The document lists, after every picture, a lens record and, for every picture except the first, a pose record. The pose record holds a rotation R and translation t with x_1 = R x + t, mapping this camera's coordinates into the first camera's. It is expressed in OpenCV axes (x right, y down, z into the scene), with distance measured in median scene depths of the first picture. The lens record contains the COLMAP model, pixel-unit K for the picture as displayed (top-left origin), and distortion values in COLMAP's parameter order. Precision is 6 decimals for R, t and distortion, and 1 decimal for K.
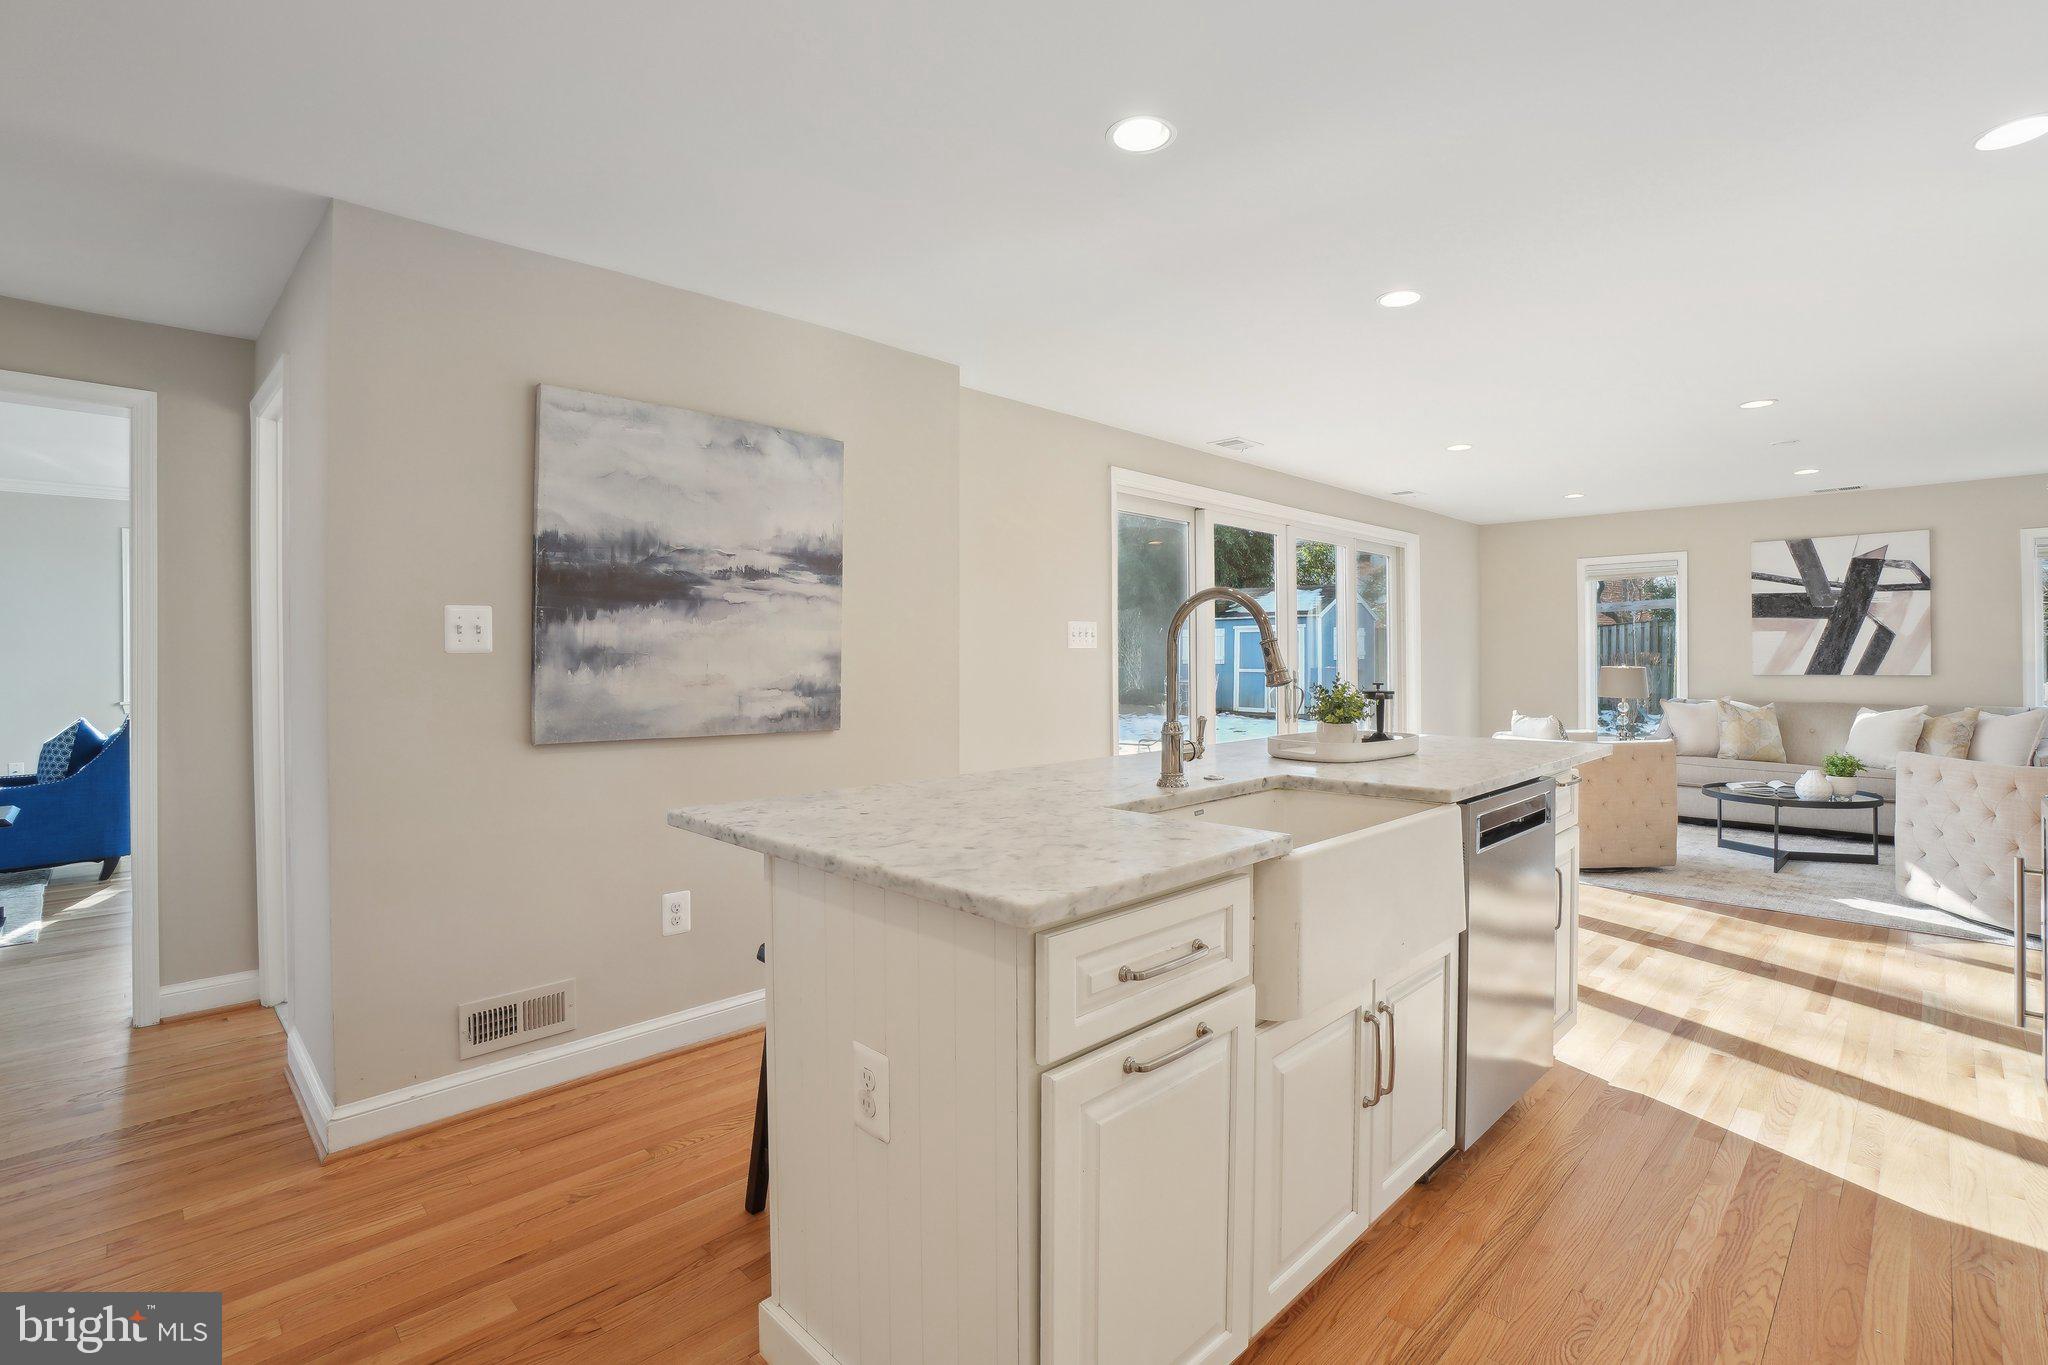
lens RADIAL K [[940.2, 0, 1025.5], [0, 940.2, 656.3], [0, 0, 1]] dist [-0.035982, 0.004992]
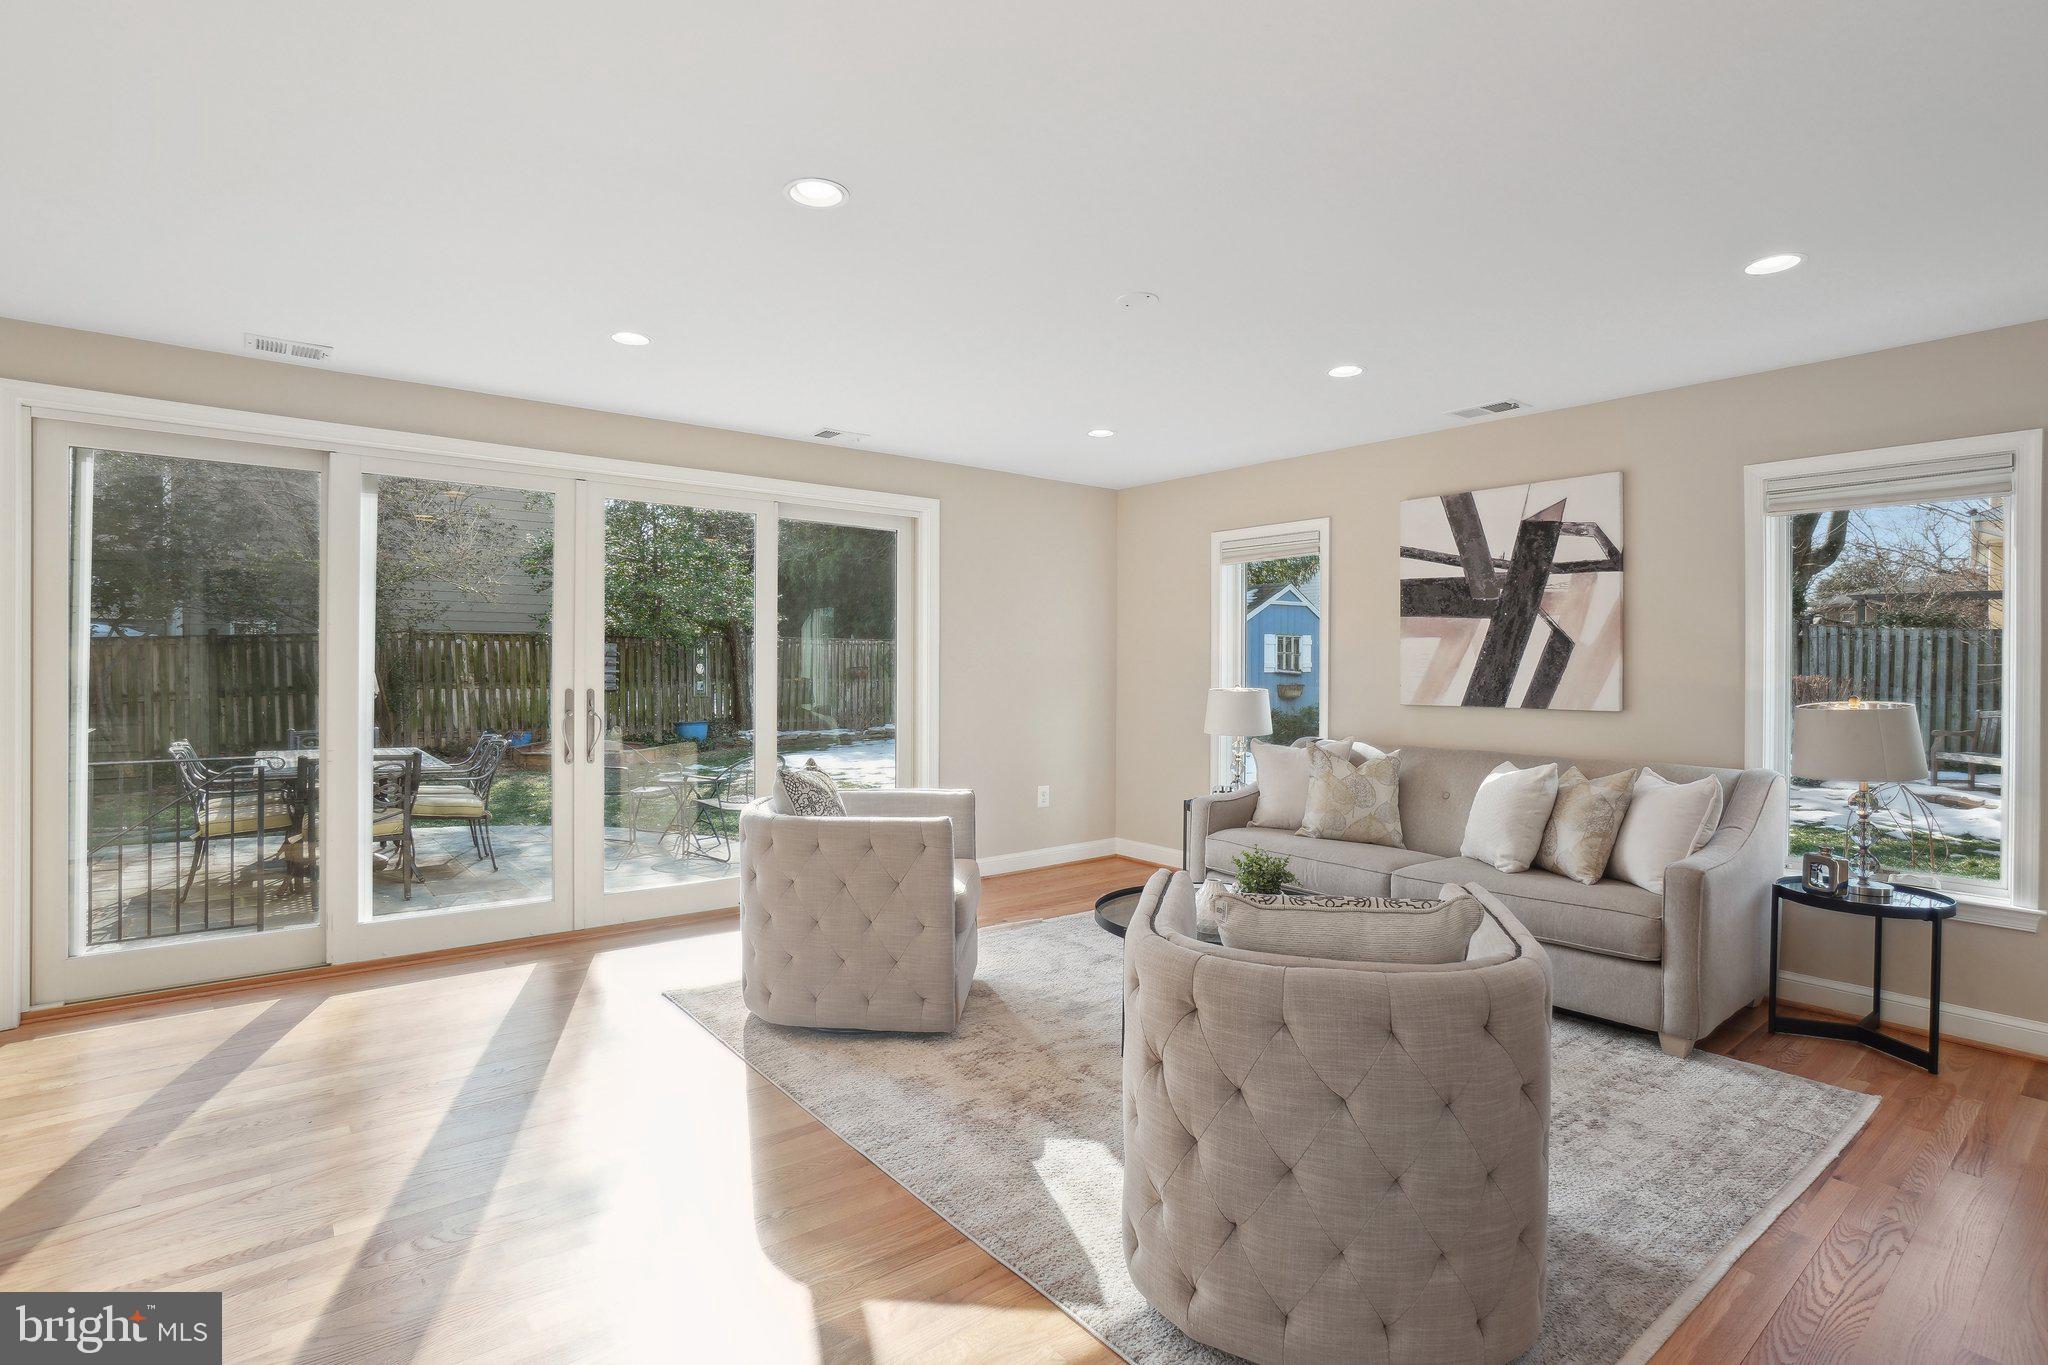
lens RADIAL K [[1010.8, 0, 1039.4], [0, 1010.8, 670.1], [0, 0, 1]] dist [-0.043357, 0.000786]
pose [[0.994438, 0.009934, -0.104858, 0.653351], [-0.009408, 0.999941, 0.005513, -0.006390], [0.104906, -0.004496, 0.994472, 0.290045]]
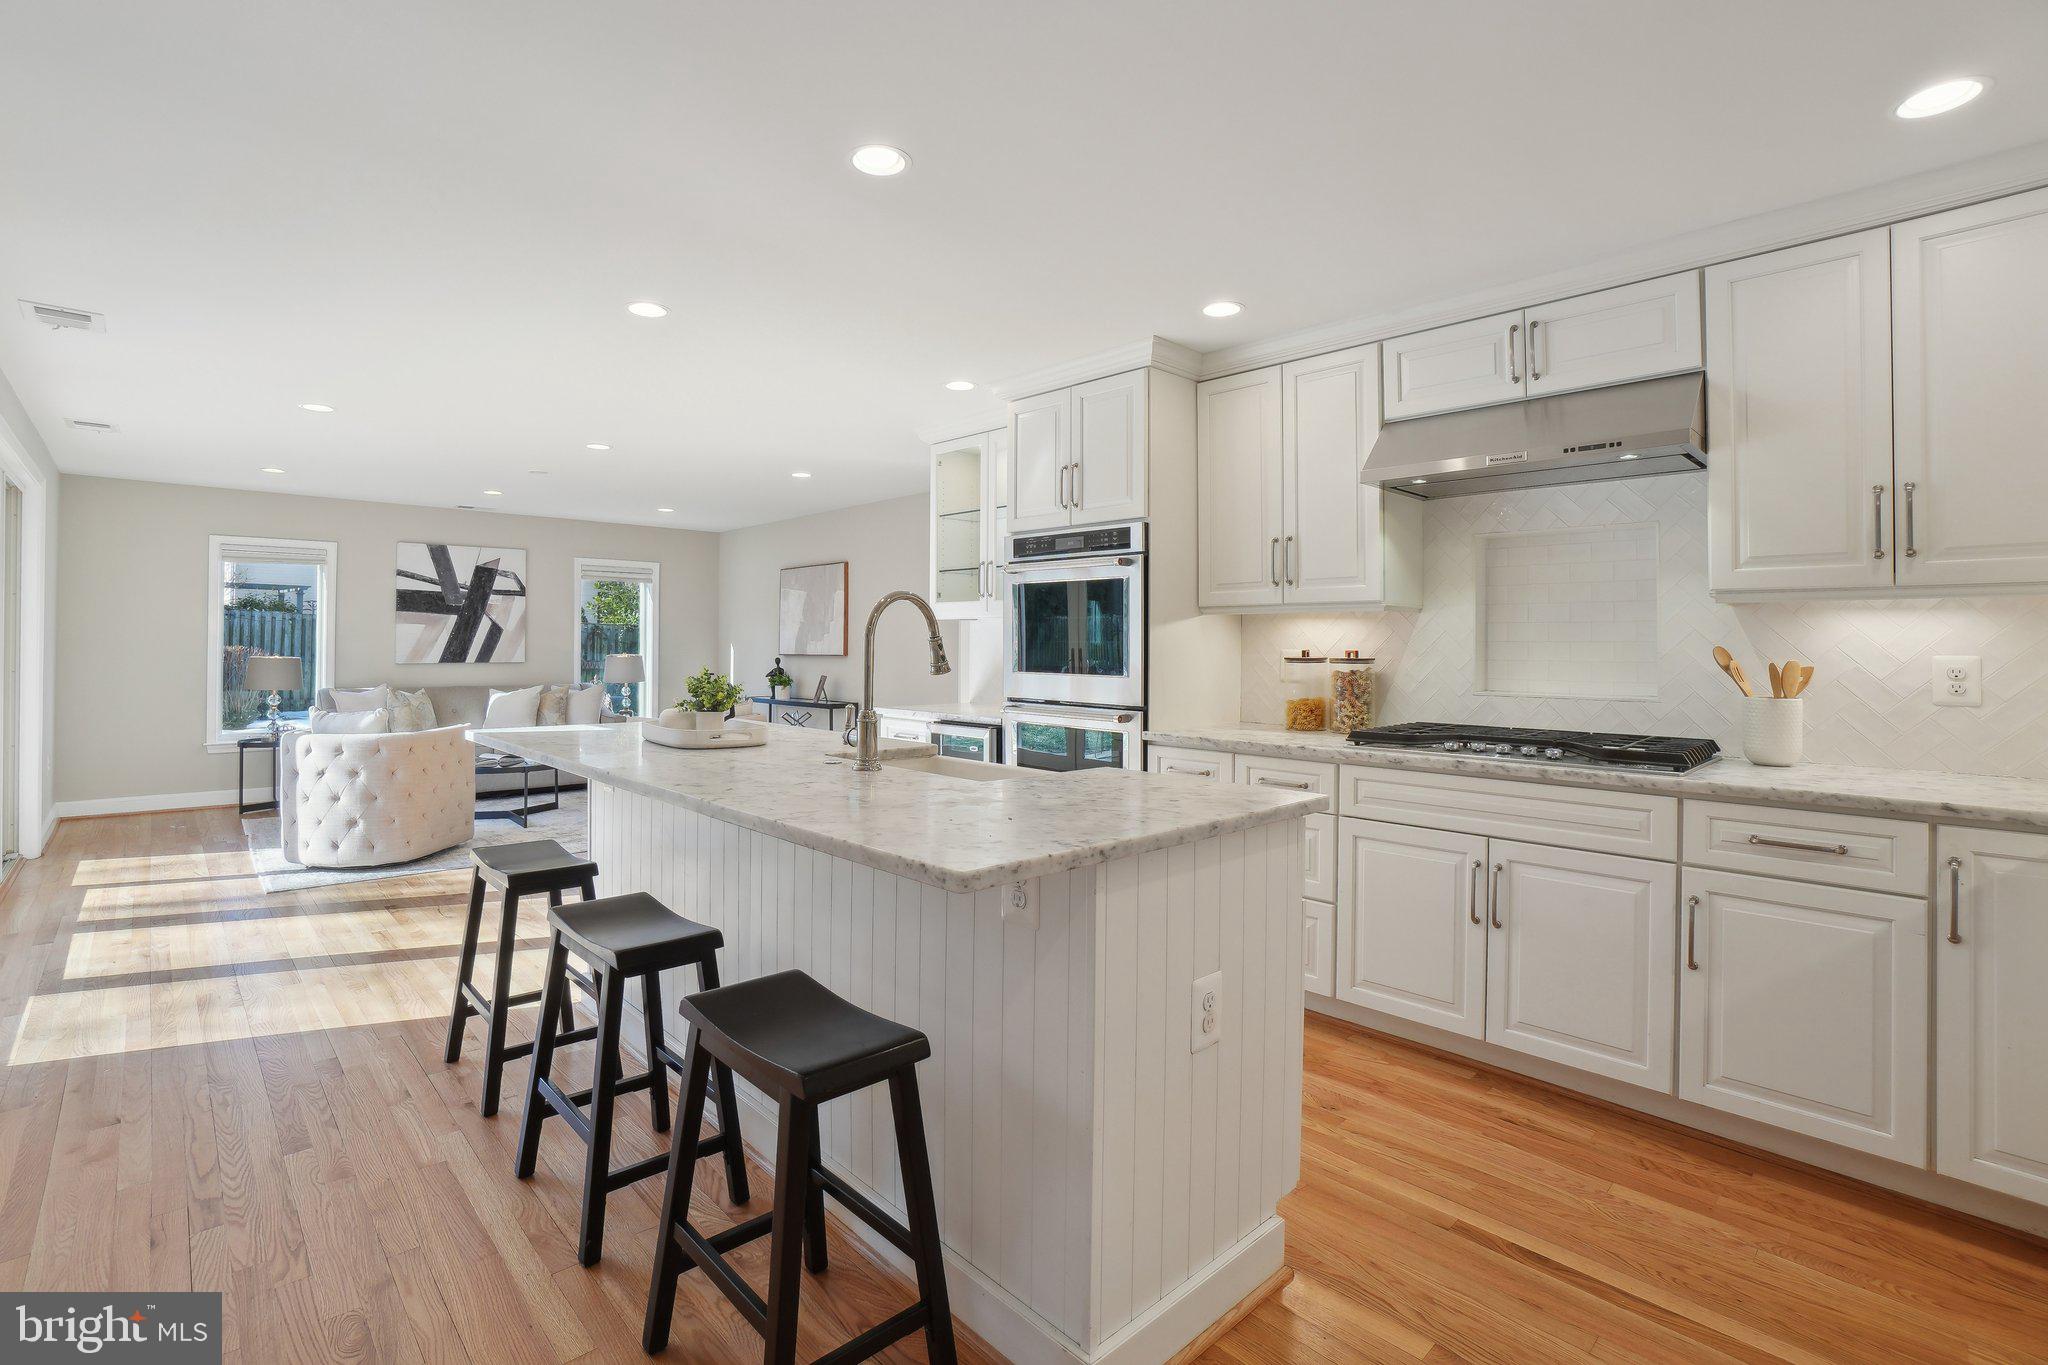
lens RADIAL K [[940.2, 0, 1003.7], [0, 940.2, 632.1], [0, 0, 1]] dist [-0.035982, 0.004992]
pose [[0.039558, 0.020658, 0.999004, -0.293790], [-0.006918, 0.999768, -0.020400, 0.000301], [-0.999193, -0.006104, 0.039692, 0.256413]]
